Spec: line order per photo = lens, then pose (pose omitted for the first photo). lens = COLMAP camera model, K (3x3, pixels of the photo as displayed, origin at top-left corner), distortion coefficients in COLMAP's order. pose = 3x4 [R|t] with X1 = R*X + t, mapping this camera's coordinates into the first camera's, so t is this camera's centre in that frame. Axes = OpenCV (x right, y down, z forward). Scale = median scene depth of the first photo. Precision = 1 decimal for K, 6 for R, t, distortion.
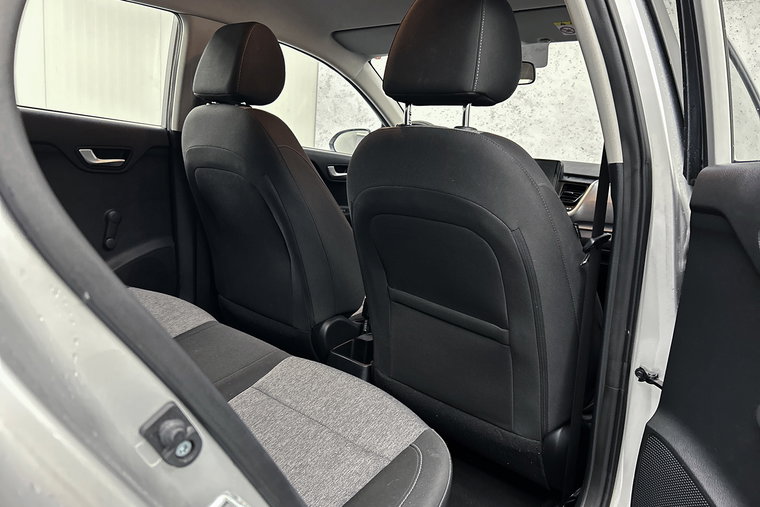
lens RADIAL K [[572.2, 0, 374.1], [0, 572.2, 258.7], [0, 0, 1]] dist [0.073873, -0.098182]
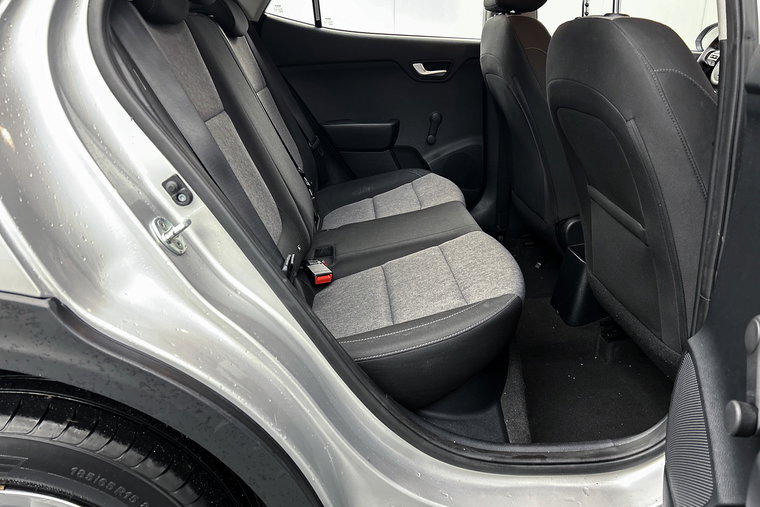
lens RADIAL K [[572.2, 0, 371.2], [0, 572.2, 253.5], [0, 0, 1]] dist [0.046917, -0.062456]
pose [[0.698562, 0.170799, -0.694866, 0.405977], [-0.079937, 0.983643, 0.161419, 0.031163], [0.711071, -0.057216, 0.700789, -0.005000]]
